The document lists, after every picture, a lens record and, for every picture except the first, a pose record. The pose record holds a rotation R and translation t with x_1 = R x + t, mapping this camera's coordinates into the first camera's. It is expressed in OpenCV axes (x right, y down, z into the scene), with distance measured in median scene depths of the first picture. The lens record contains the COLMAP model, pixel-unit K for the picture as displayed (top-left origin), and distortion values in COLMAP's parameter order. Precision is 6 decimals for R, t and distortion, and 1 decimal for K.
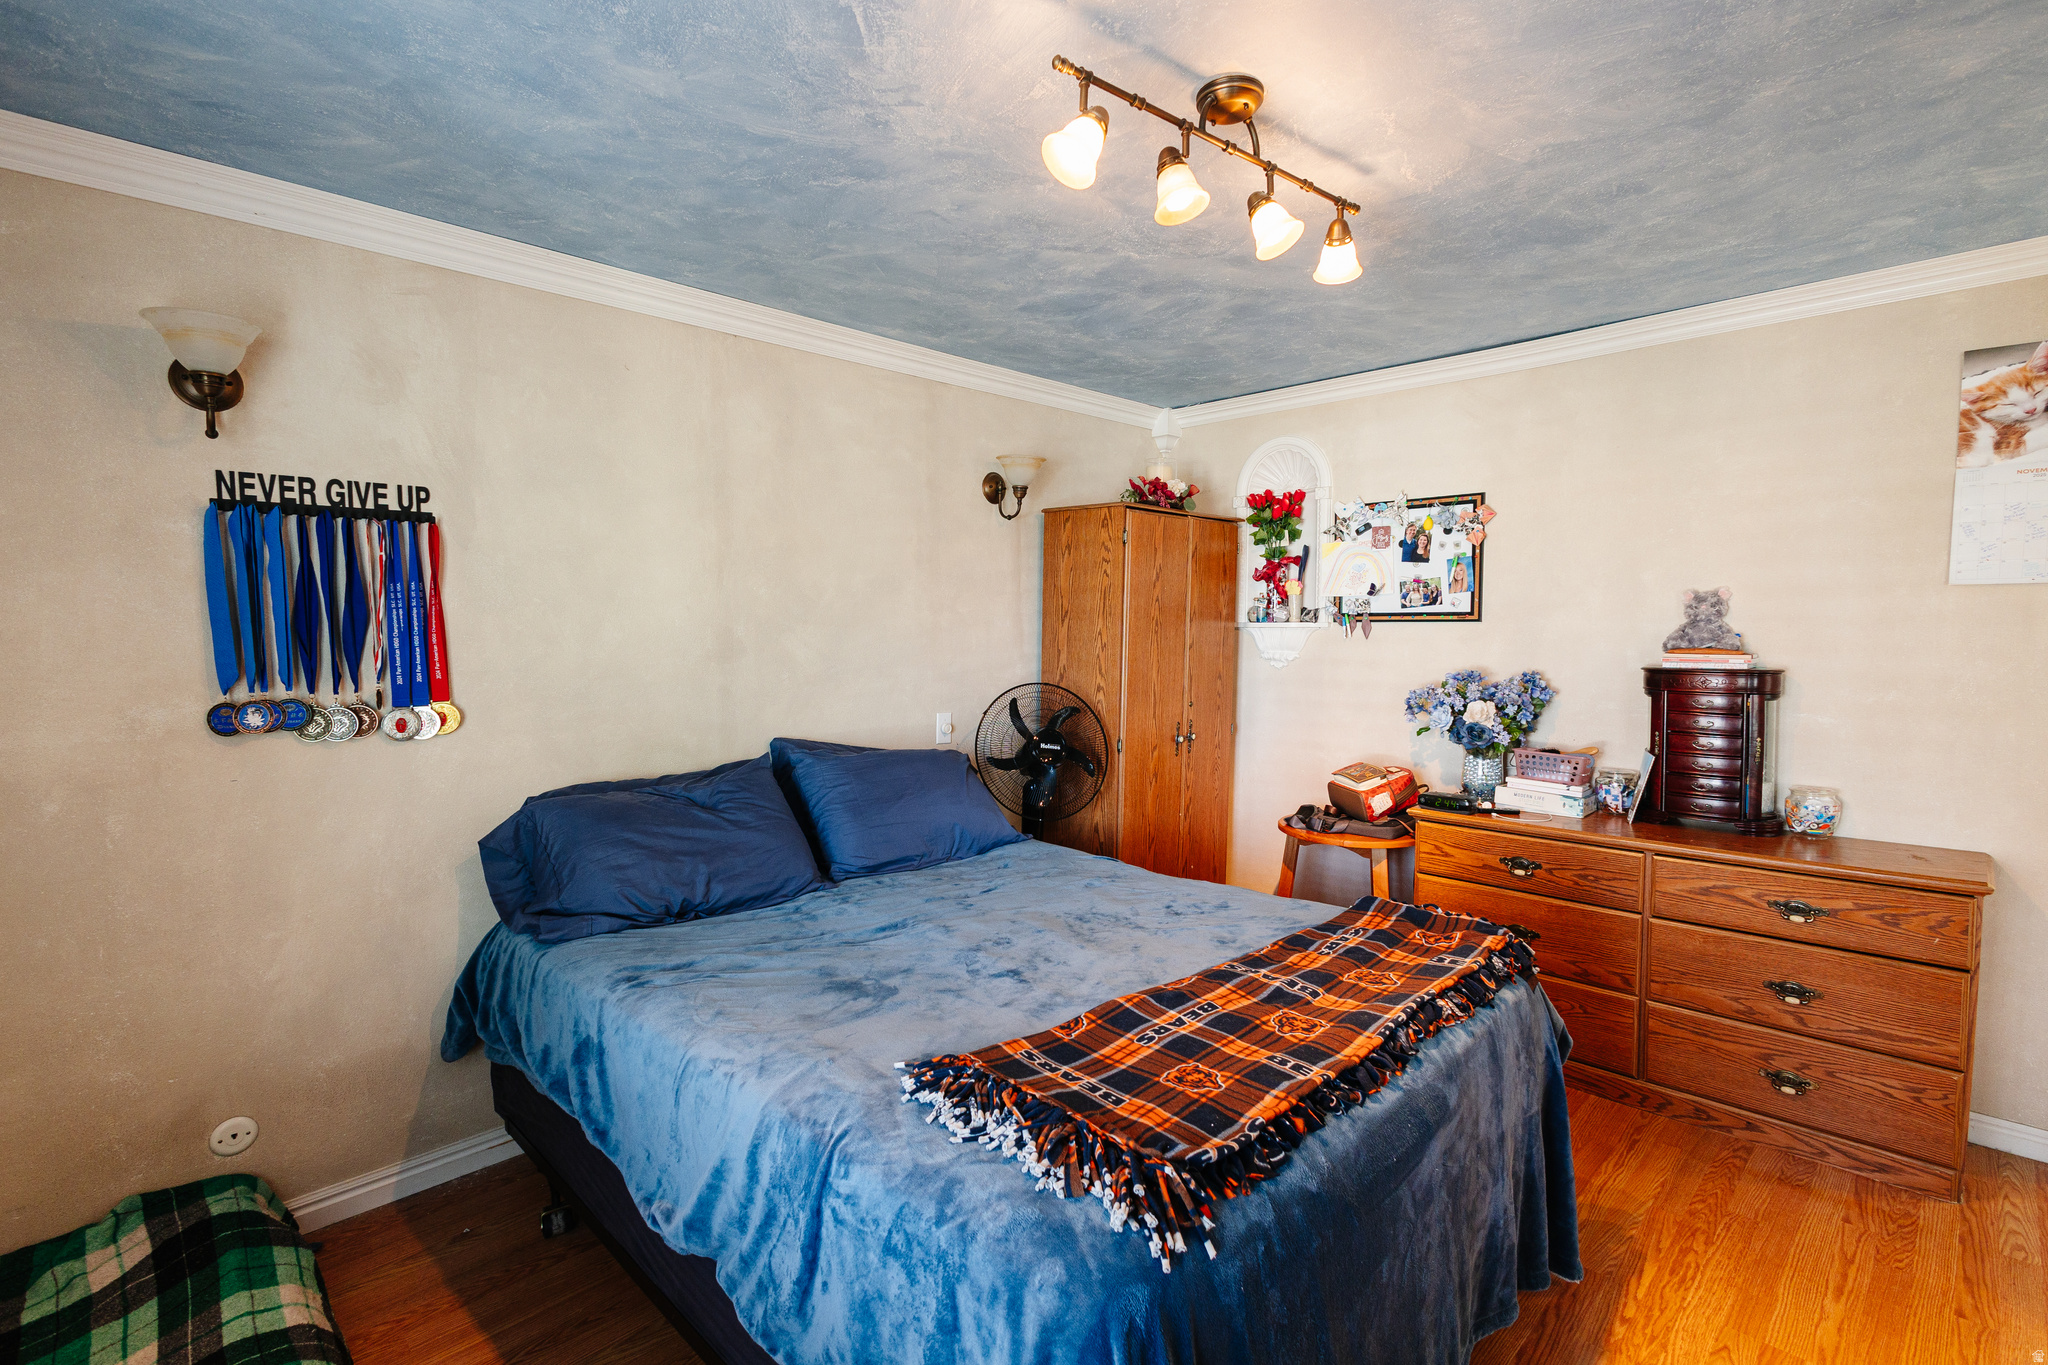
lens RADIAL K [[937.7, 0, 1028.6], [0, 937.7, 678.4], [0, 0, 1]] dist [0.001132, -0.000269]
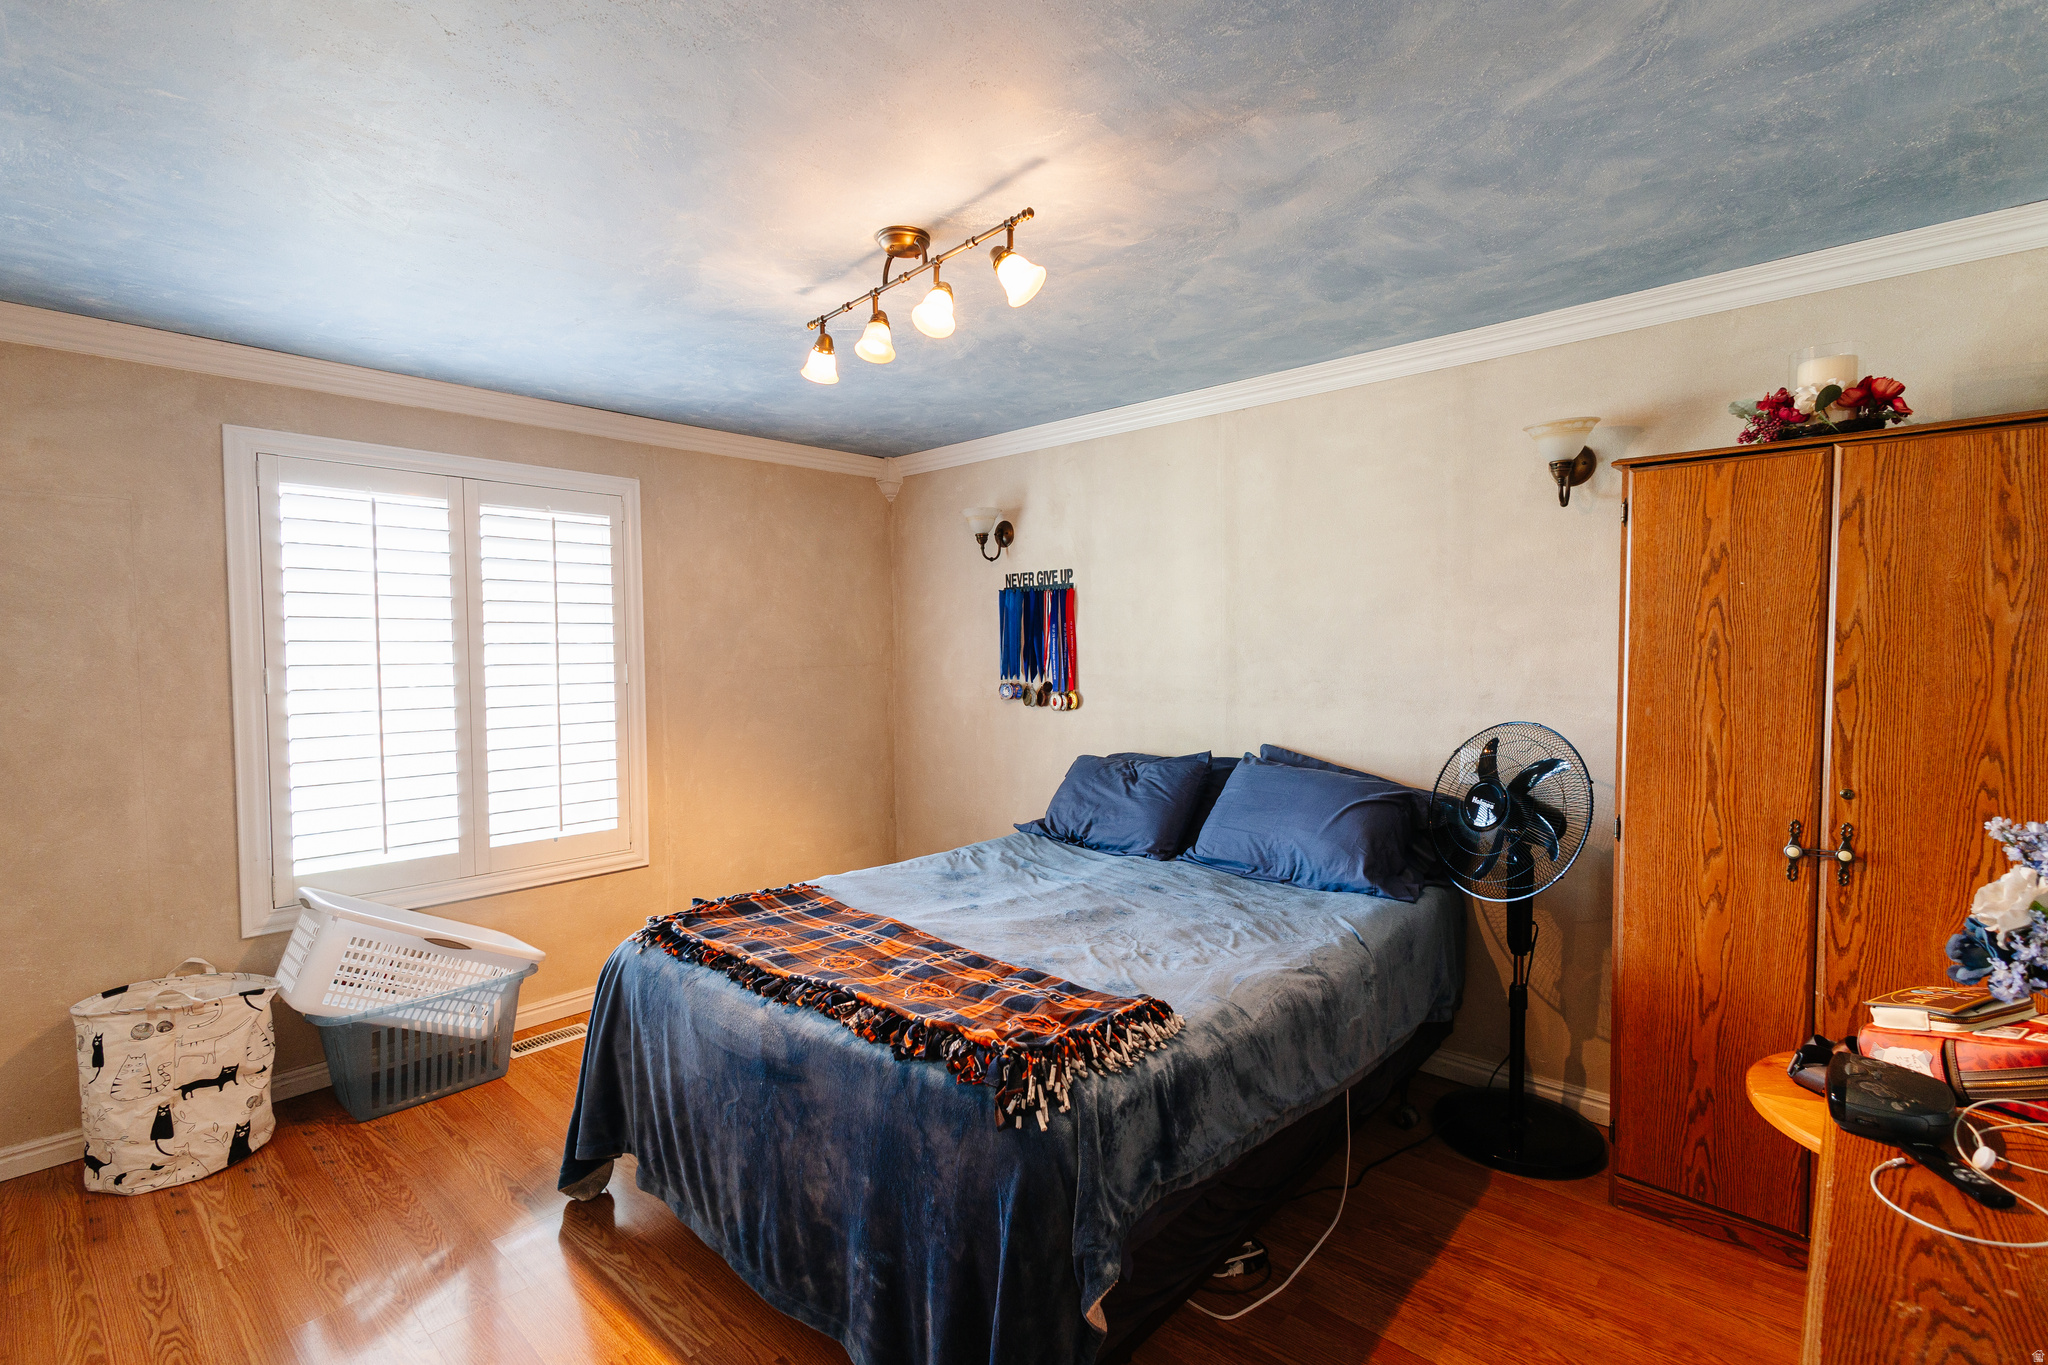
lens RADIAL K [[937.7, 0, 1028.6], [0, 937.7, 678.4], [0, 0, 1]] dist [0.001132, -0.000269]
pose [[0.053199, 0.038677, -0.997835, 1.154216], [-0.047262, 0.998227, 0.036172, -0.060216], [0.997465, 0.045235, 0.054933, 0.858112]]
